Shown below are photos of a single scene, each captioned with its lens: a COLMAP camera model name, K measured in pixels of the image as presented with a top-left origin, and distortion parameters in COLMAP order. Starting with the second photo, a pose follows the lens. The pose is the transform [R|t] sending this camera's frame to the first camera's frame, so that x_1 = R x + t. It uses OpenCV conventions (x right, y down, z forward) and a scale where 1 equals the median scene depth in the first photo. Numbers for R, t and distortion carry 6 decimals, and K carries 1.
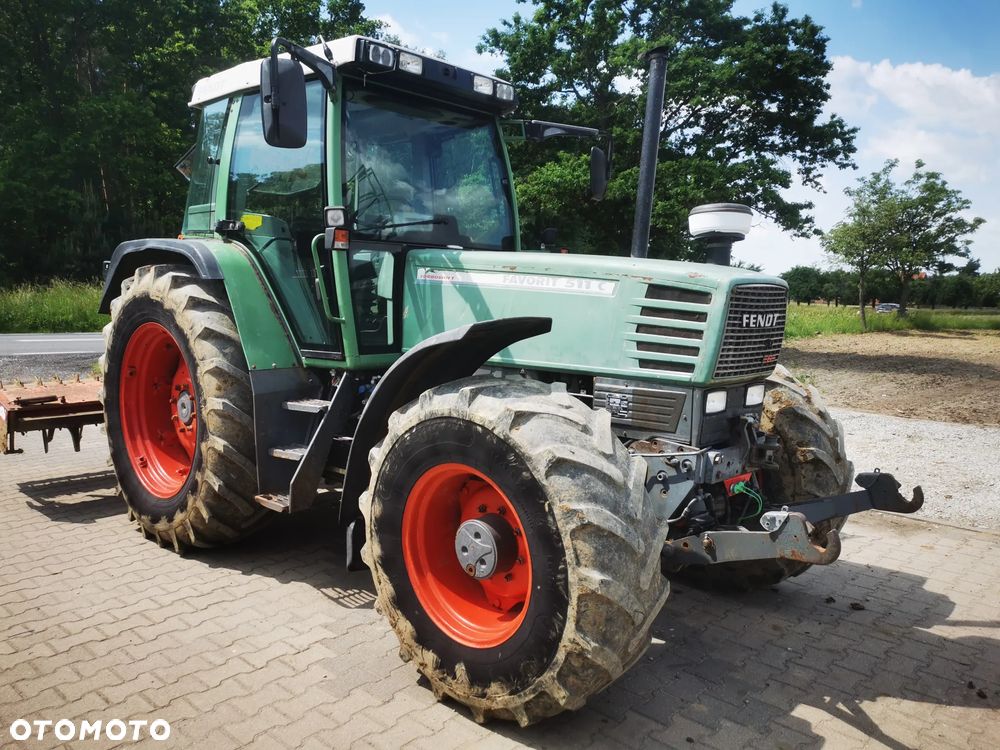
lens RADIAL K [[747.2, 0, 499.4], [0, 747.2, 328.6], [0, 0, 1]] dist [0.044402, -0.001655]
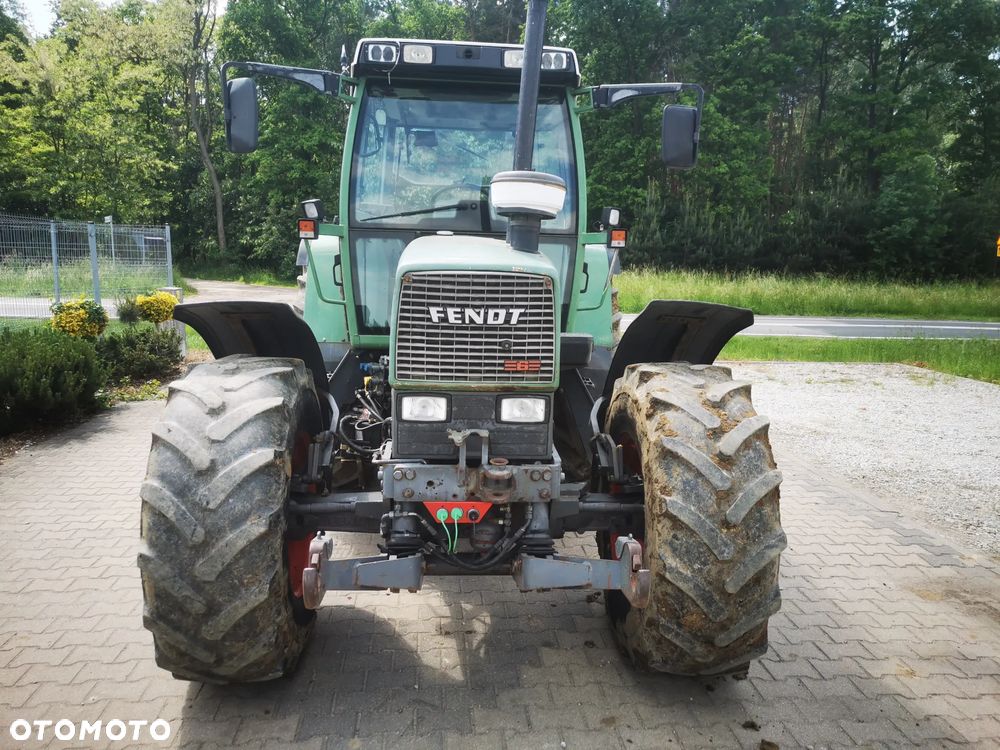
lens RADIAL K [[767.2, 0, 551.9], [0, 767.2, 333.2], [0, 0, 1]] dist [0.040214, -0.005864]
pose [[0.747572, 0.056901, -0.661739, 0.870802], [-0.043212, 0.998379, 0.037031, -0.023954], [0.662774, 0.000912, 0.748819, 0.395716]]
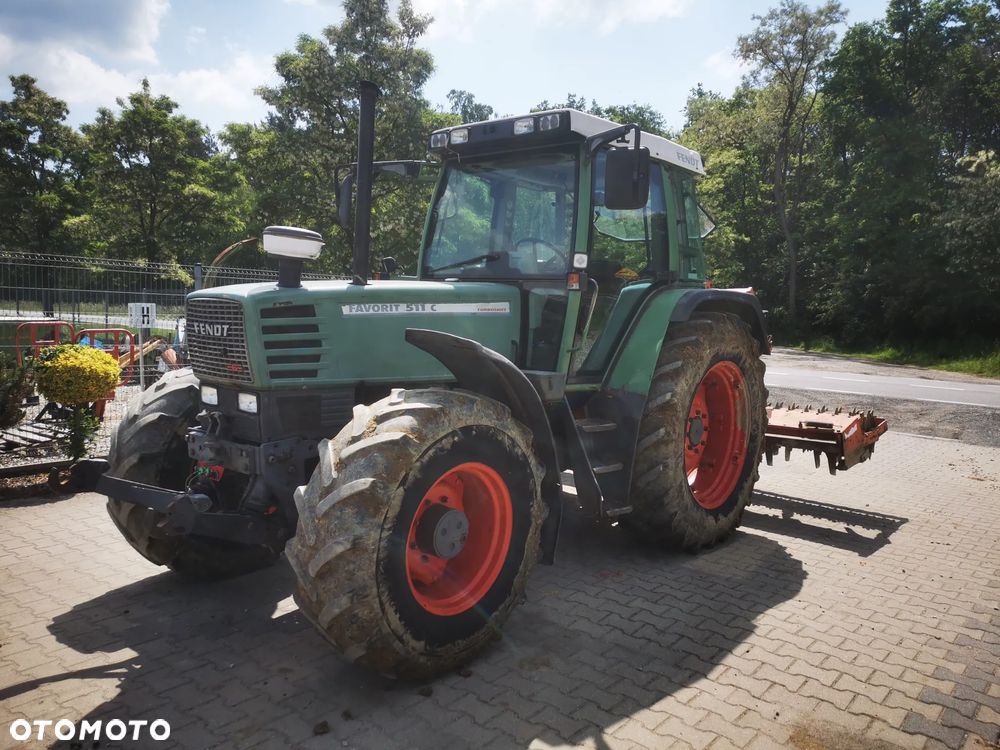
lens RADIAL K [[816.1, 0, 563.6], [0, 816.1, 326.3], [0, 0, 1]] dist [0.062738, -0.002771]
pose [[0.076414, -0.001834, -0.997074, 1.484315], [-0.090211, 0.995884, -0.008745, -0.048165], [0.992987, 0.090615, 0.075934, 1.291710]]
